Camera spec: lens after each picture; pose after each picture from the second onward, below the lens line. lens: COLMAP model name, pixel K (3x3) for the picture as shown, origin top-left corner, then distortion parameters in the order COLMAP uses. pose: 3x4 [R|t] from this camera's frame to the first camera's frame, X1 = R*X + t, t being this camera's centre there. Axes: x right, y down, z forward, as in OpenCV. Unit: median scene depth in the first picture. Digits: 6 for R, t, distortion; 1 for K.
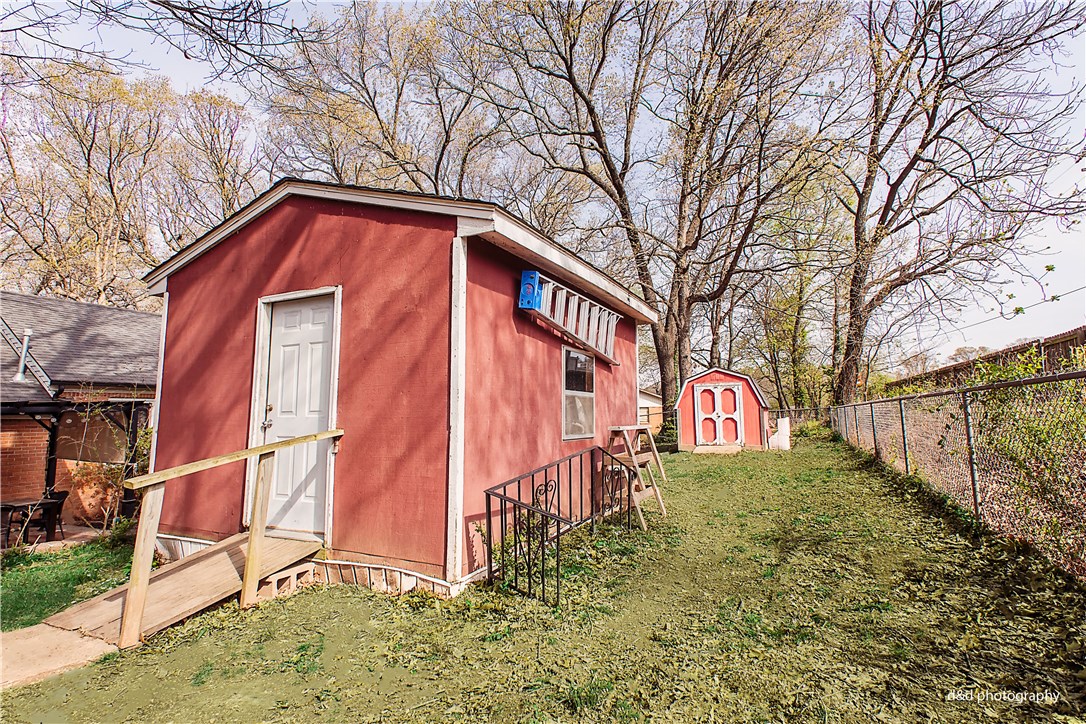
lens RADIAL K [[503.1, 0, 548.4], [0, 503.1, 356.9], [0, 0, 1]] dist [0.028356, -0.000894]
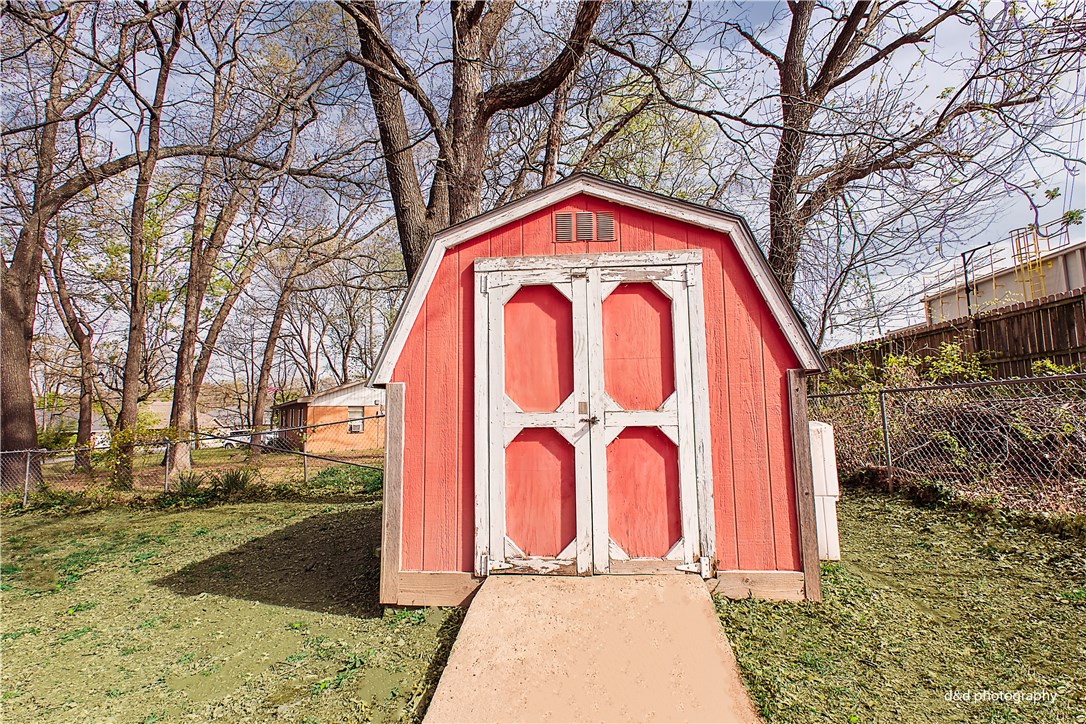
lens RADIAL K [[503.1, 0, 548.4], [0, 503.1, 356.9], [0, 0, 1]] dist [0.028356, -0.000894]
pose [[0.924562, 0.042218, 0.378686, 0.245919], [-0.042081, 0.999077, -0.008642, 0.095117], [-0.378701, -0.007945, 0.925485, 0.819381]]
